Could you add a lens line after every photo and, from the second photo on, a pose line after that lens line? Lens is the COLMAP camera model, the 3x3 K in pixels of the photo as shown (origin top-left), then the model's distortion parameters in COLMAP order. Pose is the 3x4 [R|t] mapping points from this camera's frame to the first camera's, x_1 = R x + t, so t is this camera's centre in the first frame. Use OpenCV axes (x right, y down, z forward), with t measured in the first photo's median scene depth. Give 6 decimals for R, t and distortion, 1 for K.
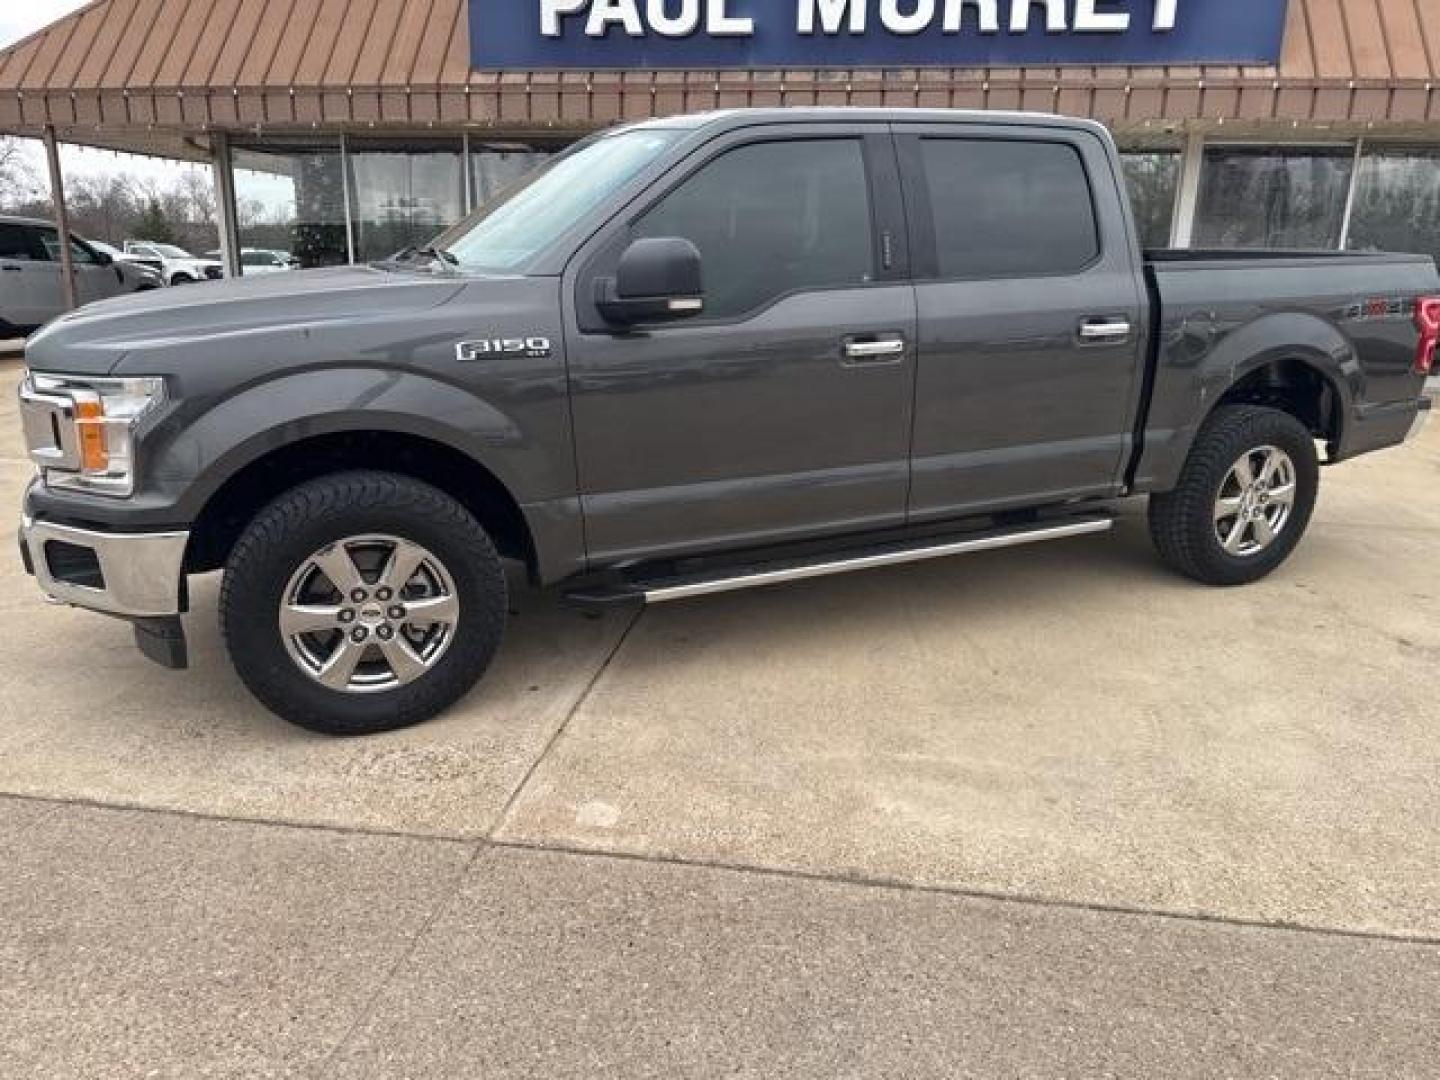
lens RADIAL K [[1021.3, 0, 717.0], [0, 1021.3, 546.5], [0, 0, 1]] dist [0.037307, -0.048543]
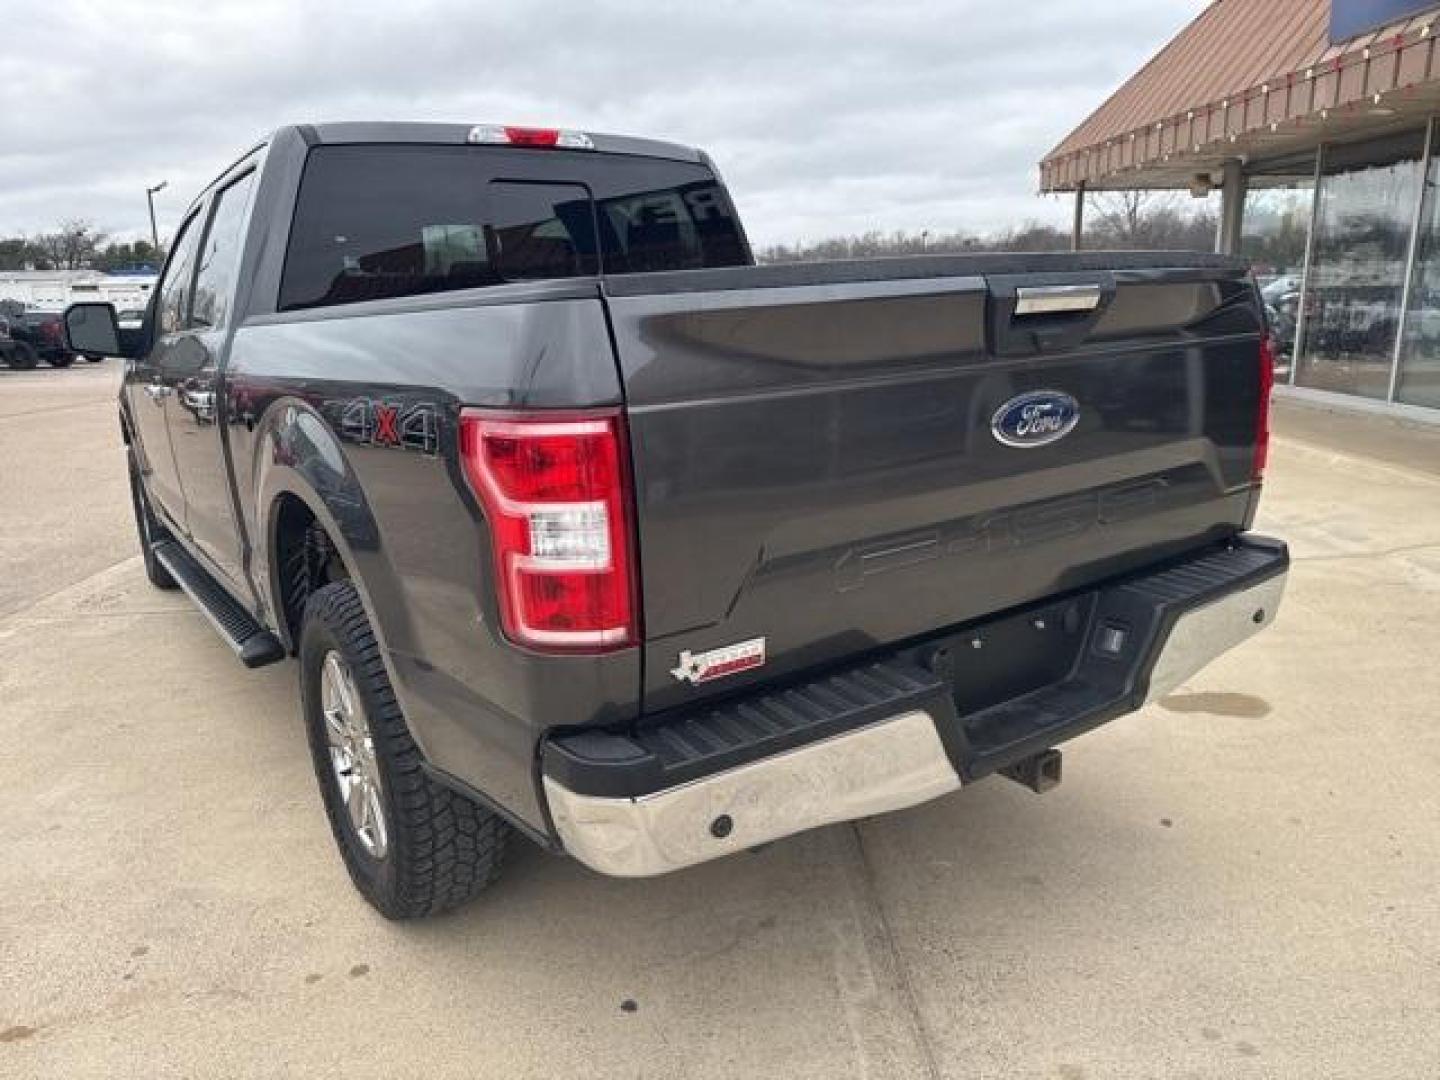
lens RADIAL K [[1021.3, 0, 717.0], [0, 1021.3, 546.5], [0, 0, 1]] dist [0.037307, -0.048543]
pose [[0.191527, 0.217030, -0.957192, 1.070531], [-0.244514, 0.955048, 0.167618, -0.288546], [0.950542, 0.201943, 0.235984, 1.054228]]
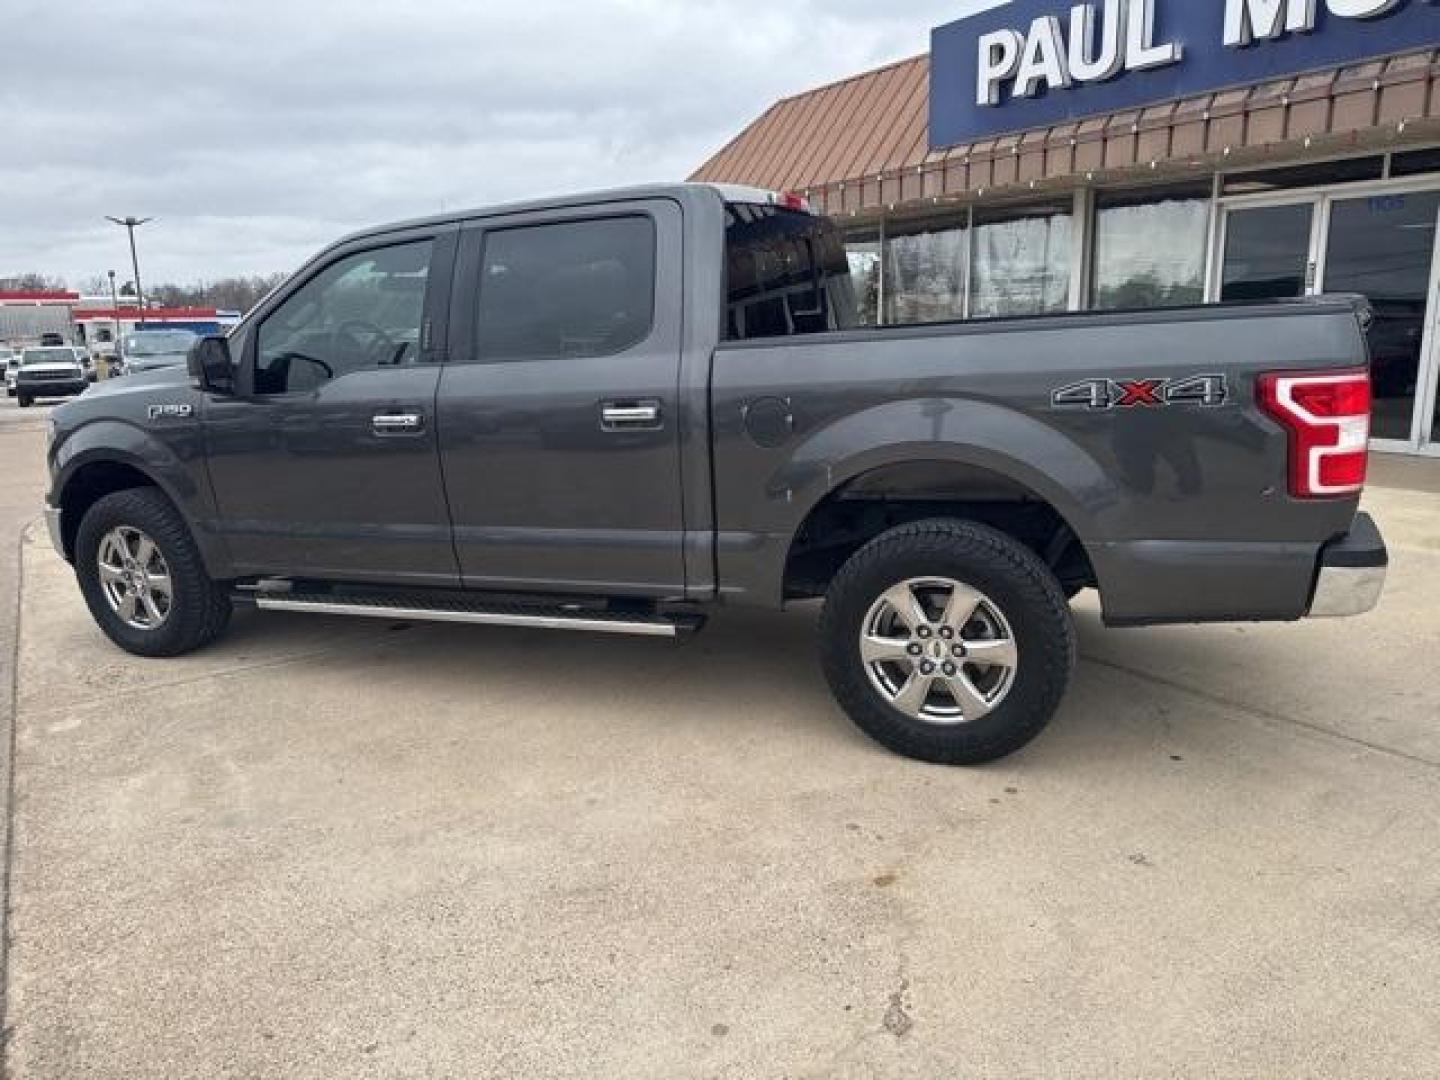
lens RADIAL K [[1021.3, 0, 717.0], [0, 1021.3, 546.5], [0, 0, 1]] dist [0.037307, -0.048543]
pose [[0.673225, 0.124974, -0.728800, 0.960116], [-0.165833, 0.986026, 0.015895, -0.105456], [0.720602, 0.110158, 0.684542, 0.389758]]
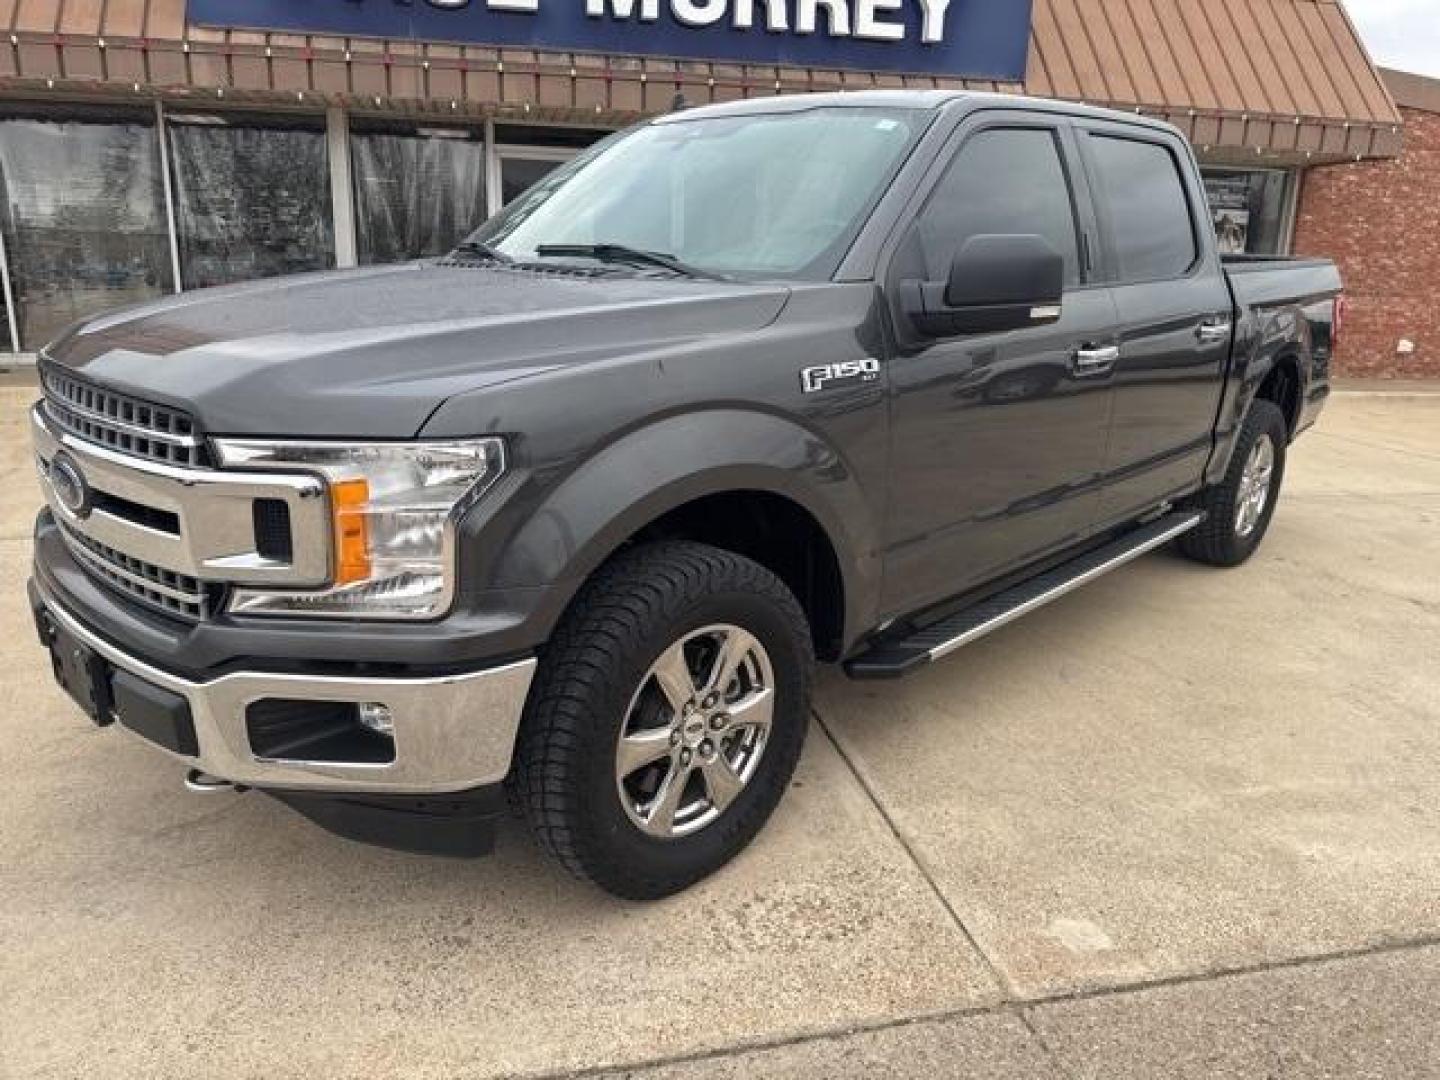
lens RADIAL K [[1020.8, 0, 720.0], [0, 1020.8, 540.0], [0, 0, 1]] dist [0.043050, -0.050125]
pose [[0.928525, -0.094301, 0.359093, -0.400904], [0.095207, 0.995341, 0.015204, -0.057963], [-0.358854, 0.020071, 0.933178, 0.198547]]
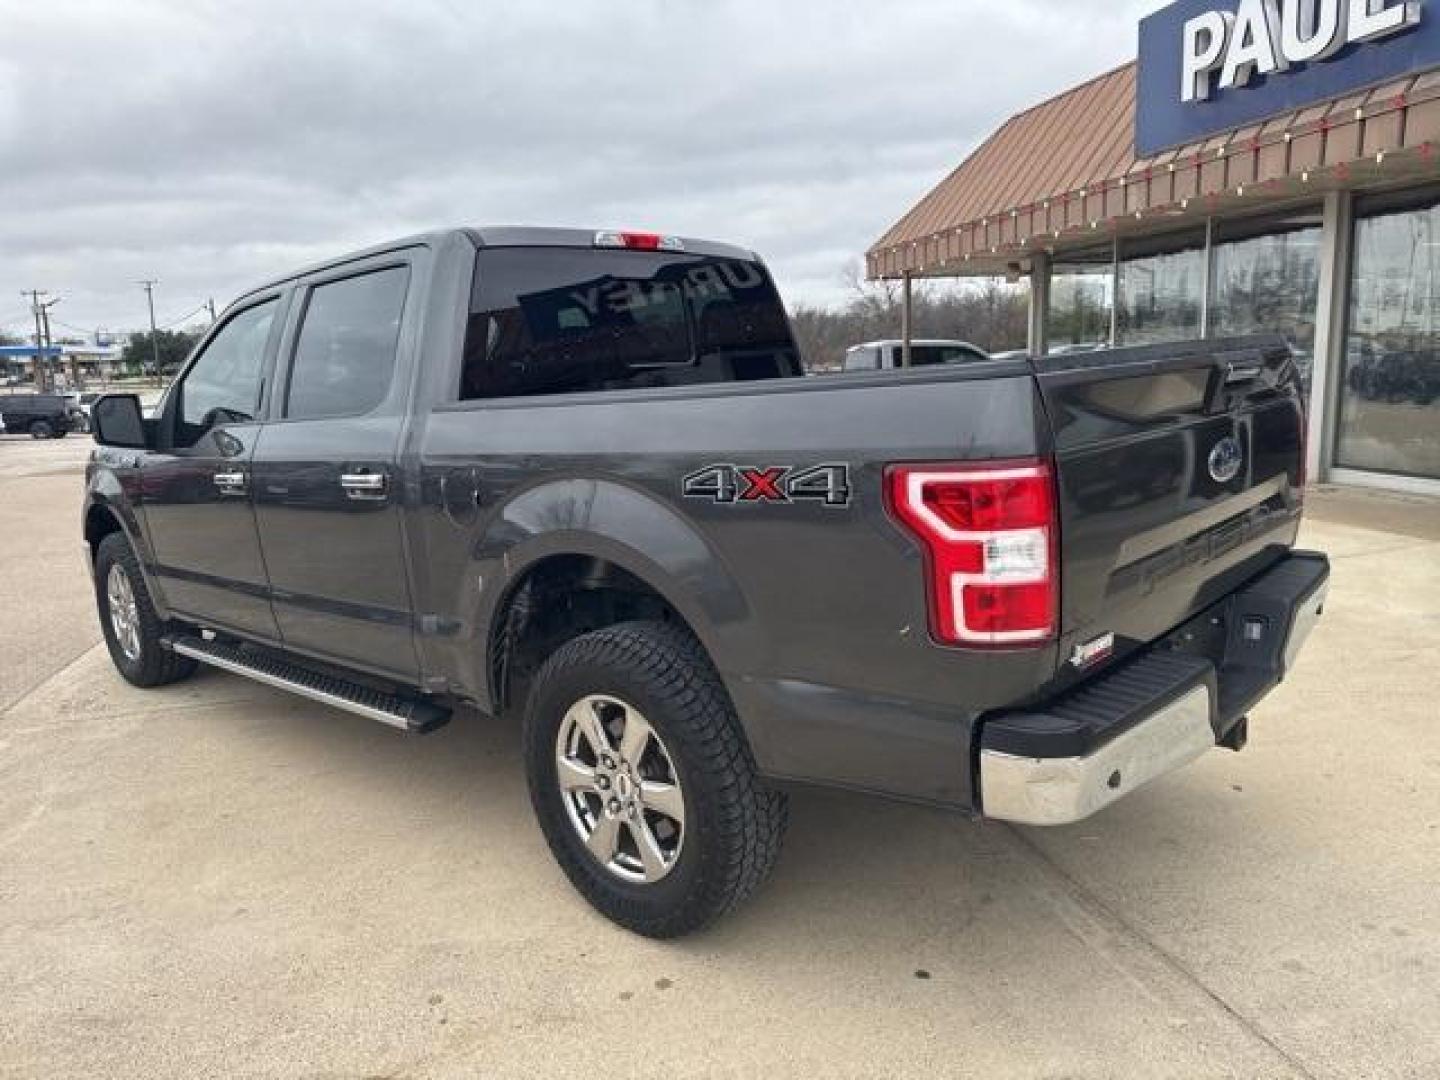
lens RADIAL K [[1017.9, 0, 715.3], [0, 1017.9, 543.5], [0, 0, 1]] dist [0.053888, -0.070738]
pose [[0.389165, 0.127808, -0.912258, 1.086564], [-0.206638, 0.977202, 0.048756, -0.226924], [0.897692, 0.169533, 0.406703, 0.806158]]
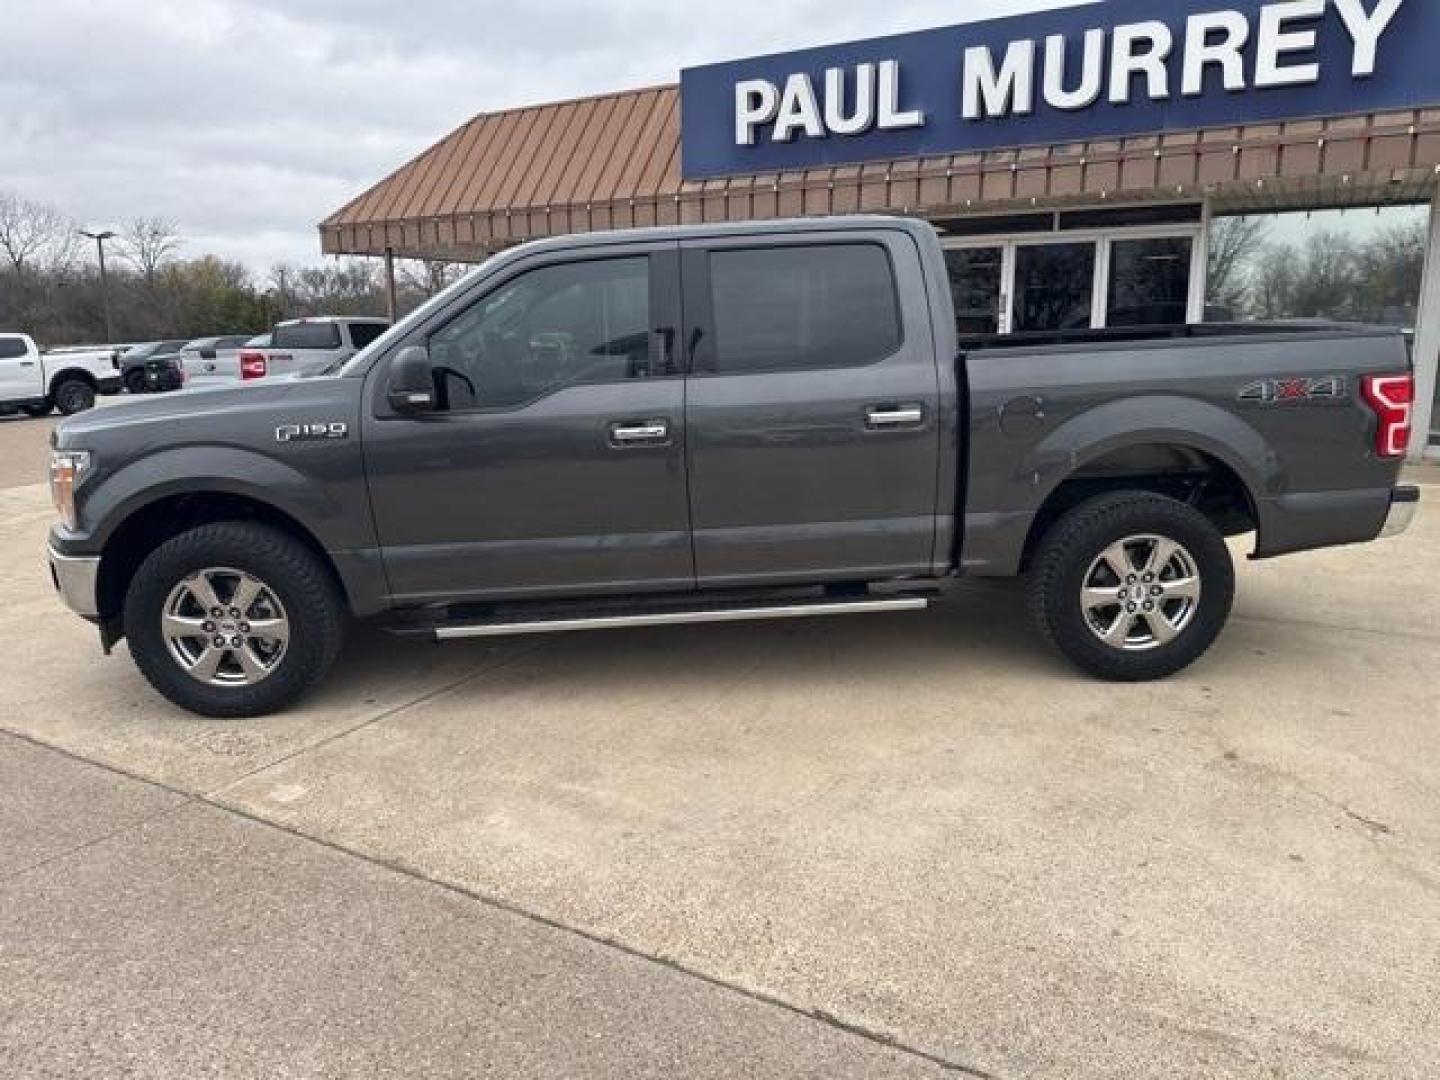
lens RADIAL K [[1020.8, 0, 720.0], [0, 1020.8, 540.0], [0, 0, 1]] dist [0.043050, -0.050125]
pose [[0.930249, 0.045019, -0.364158, 0.517094], [-0.070867, 0.995803, -0.057925, -0.010742], [0.360021, 0.079691, 0.929534, -0.017863]]
